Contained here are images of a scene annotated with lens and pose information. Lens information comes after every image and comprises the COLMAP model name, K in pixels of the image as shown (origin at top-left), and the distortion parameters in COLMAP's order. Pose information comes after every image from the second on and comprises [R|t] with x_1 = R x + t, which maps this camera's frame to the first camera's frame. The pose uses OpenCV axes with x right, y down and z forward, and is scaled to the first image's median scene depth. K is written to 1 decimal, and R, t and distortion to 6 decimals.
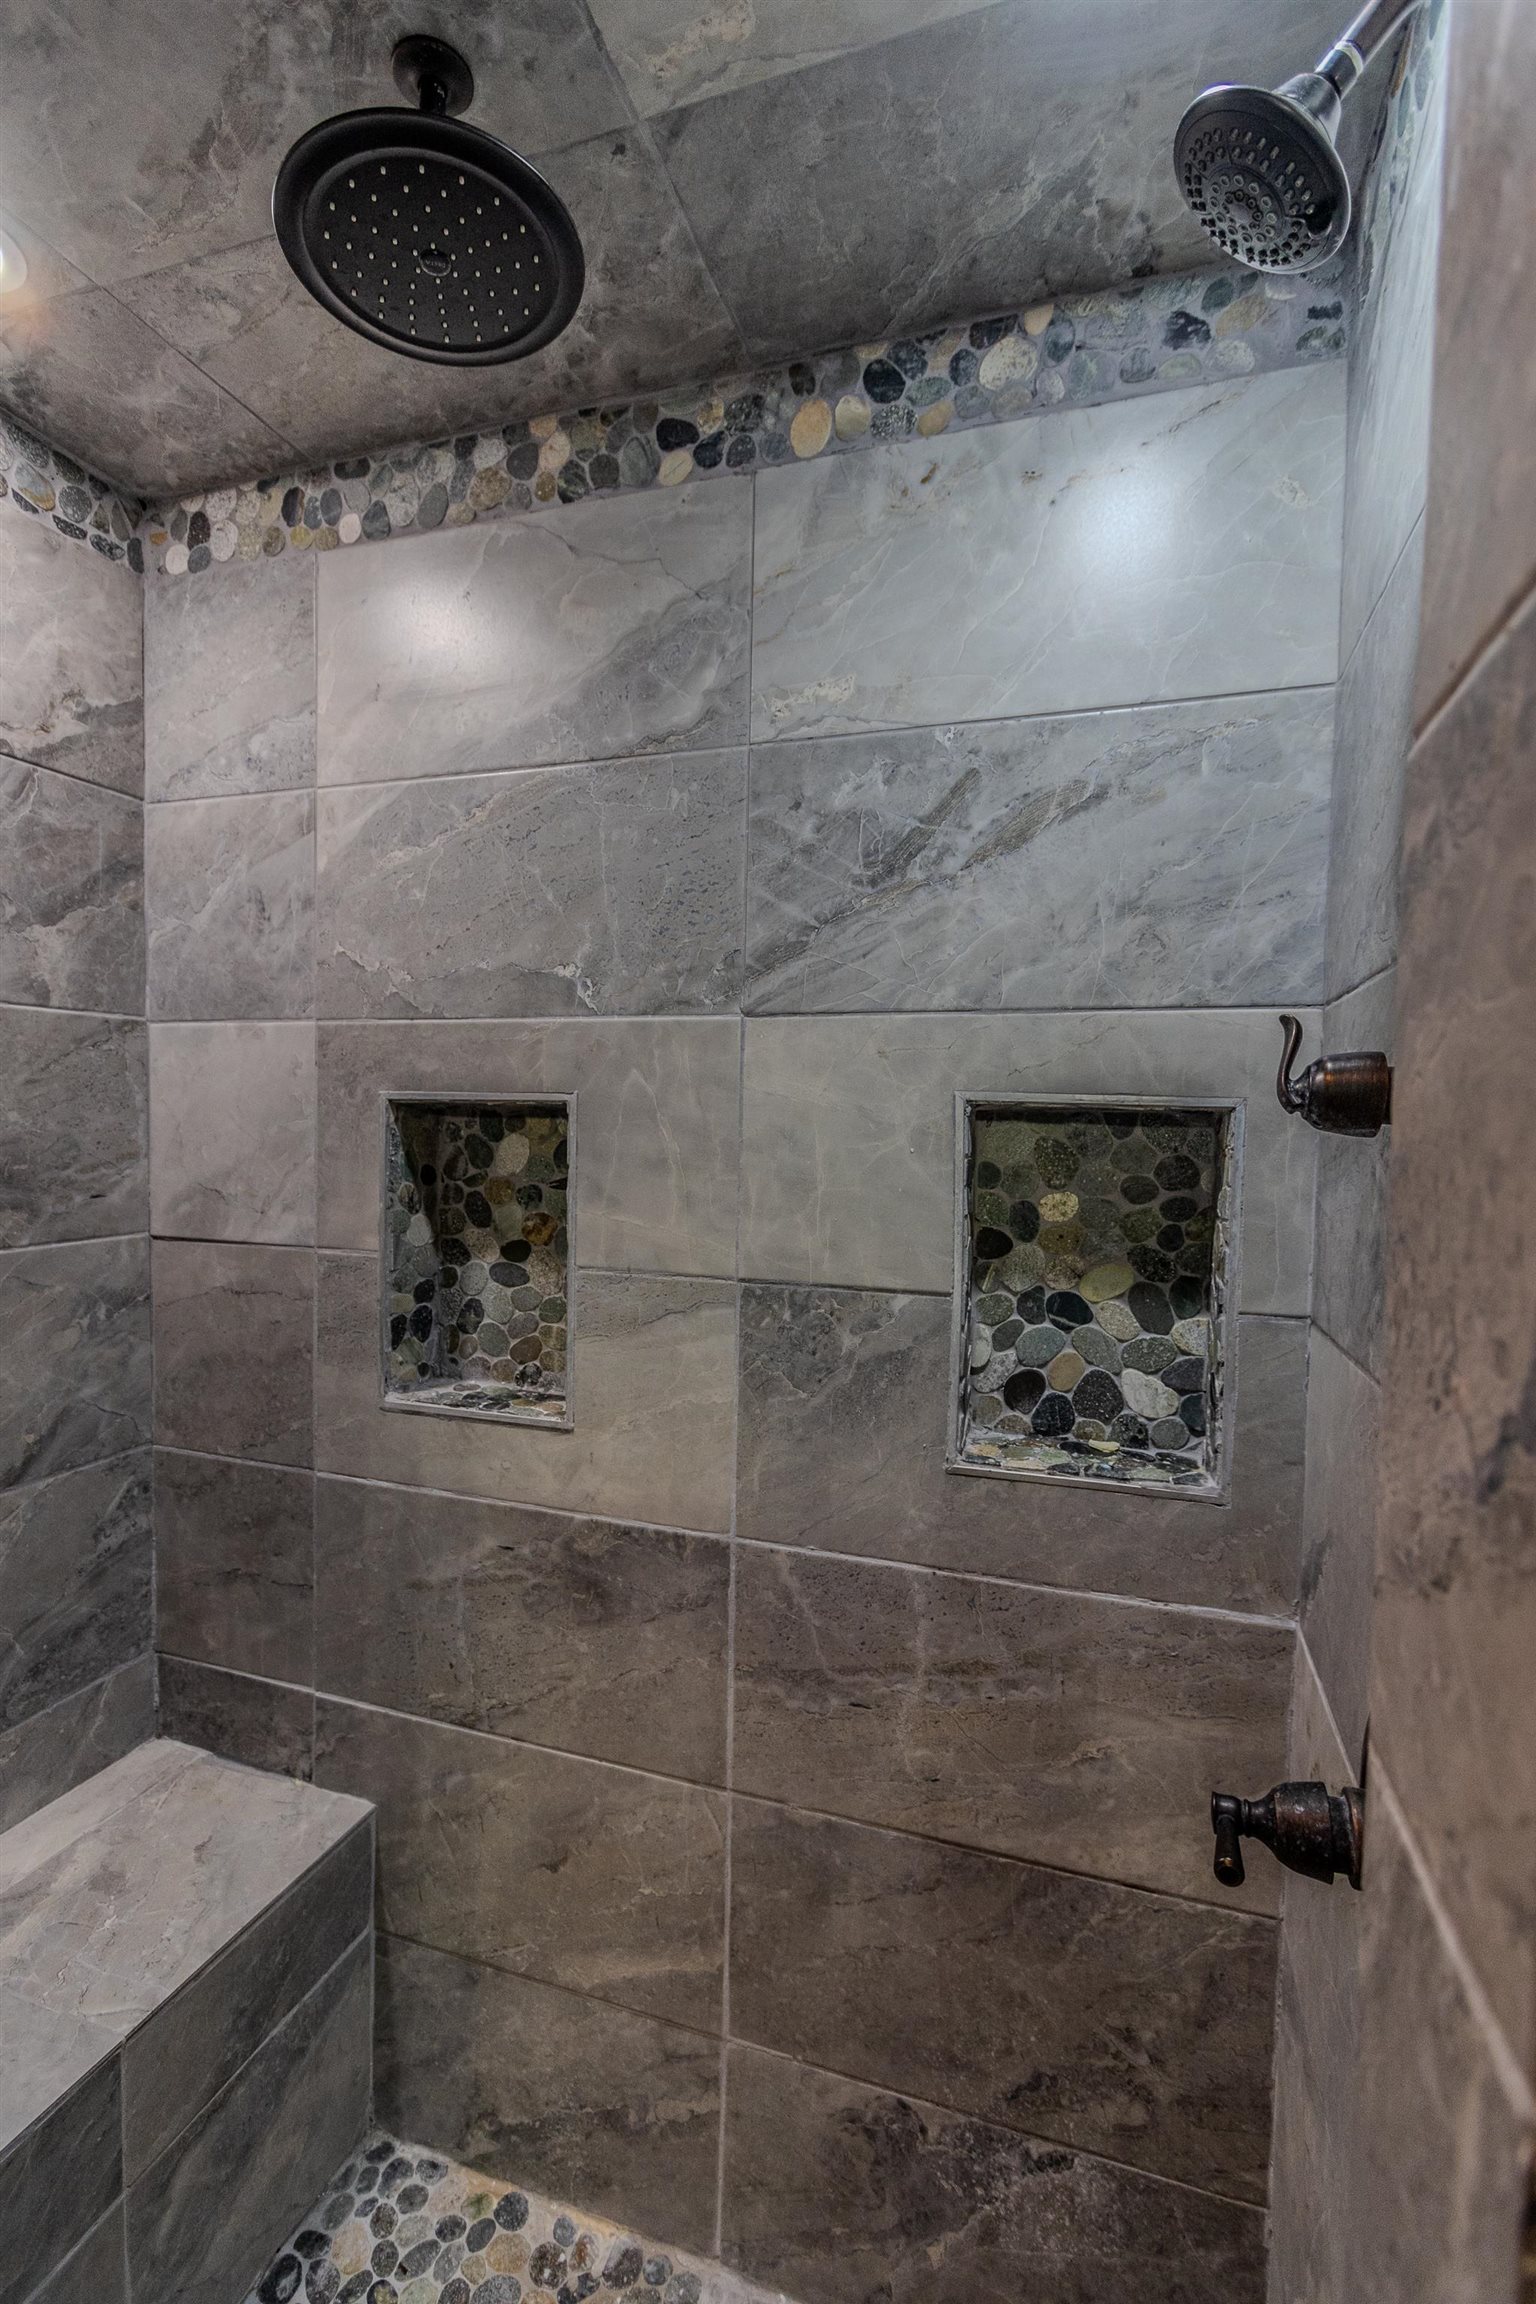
lens RADIAL K [[1061.3, 0, 757.6], [0, 1061.3, 1171.5], [0, 0, 1]] dist [0.009742, -0.002972]
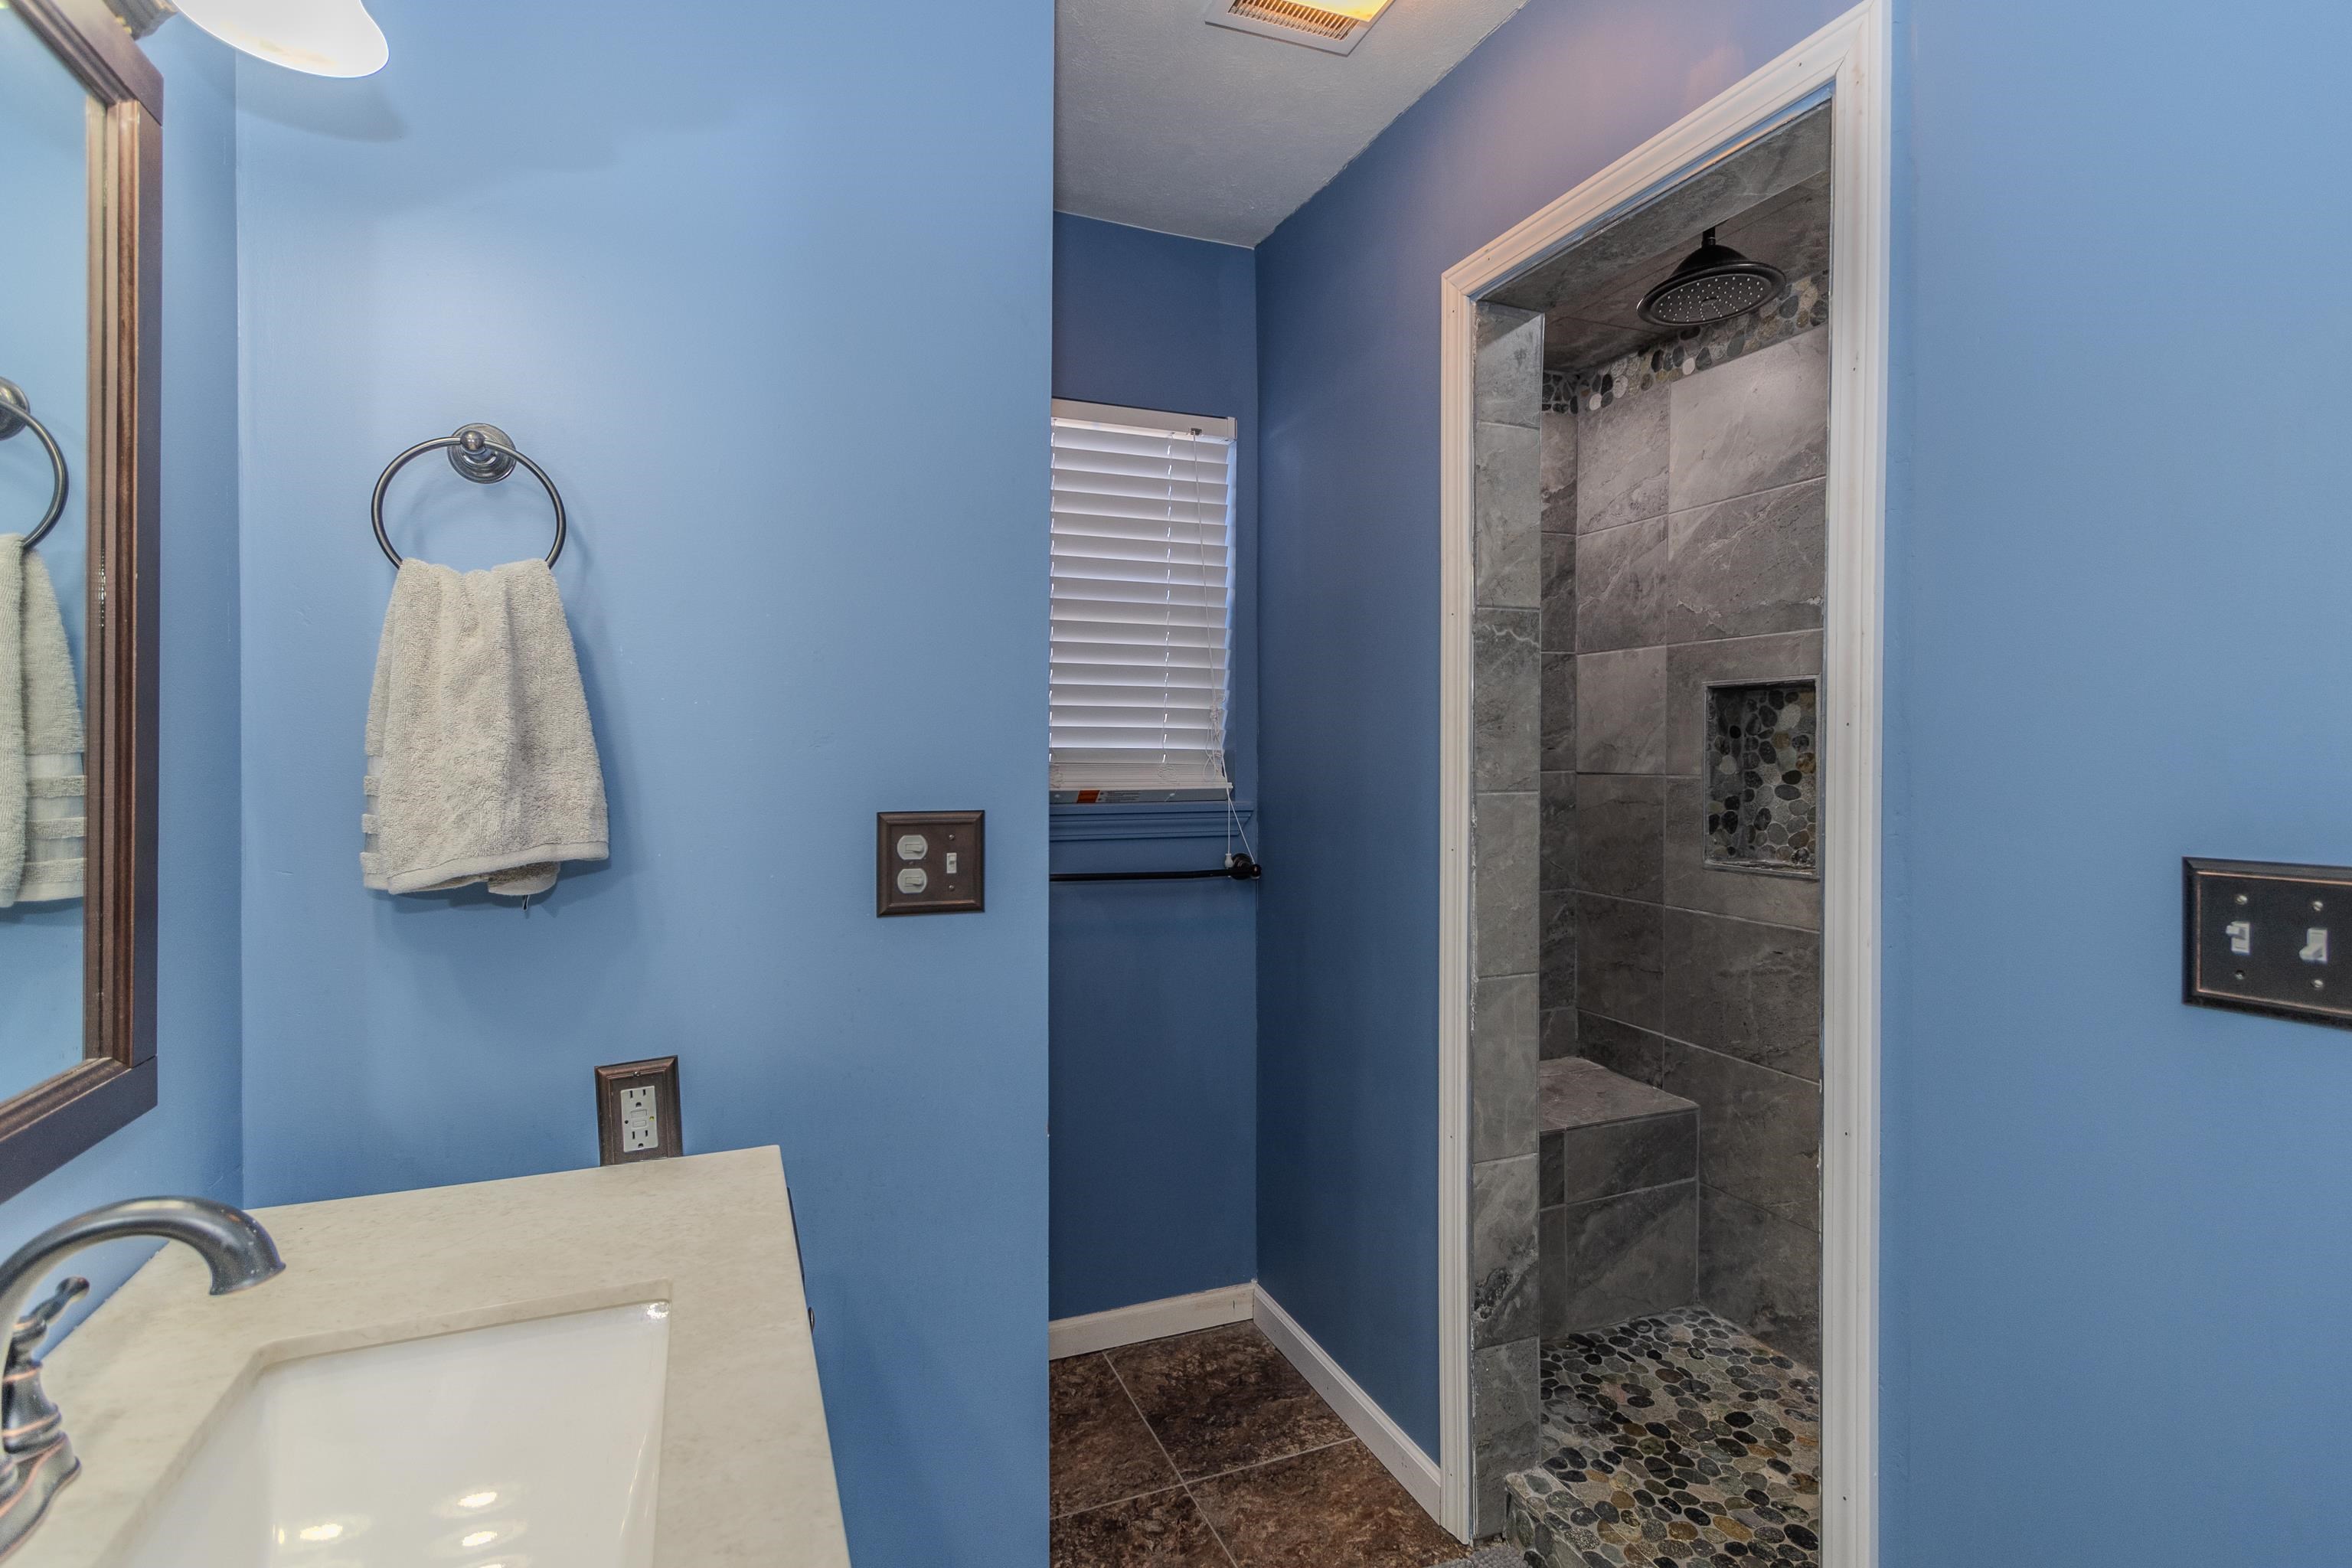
lens RADIAL K [[1083.4, 0, 1160.4], [0, 1083.4, 767.9], [0, 0, 1]] dist [0.009742, -0.002972]
pose [[0.644494, -0.006136, -0.764585, 0.411816], [-0.021038, 0.999447, -0.025754, 0.123798], [0.764320, 0.032684, 0.644009, -0.780552]]
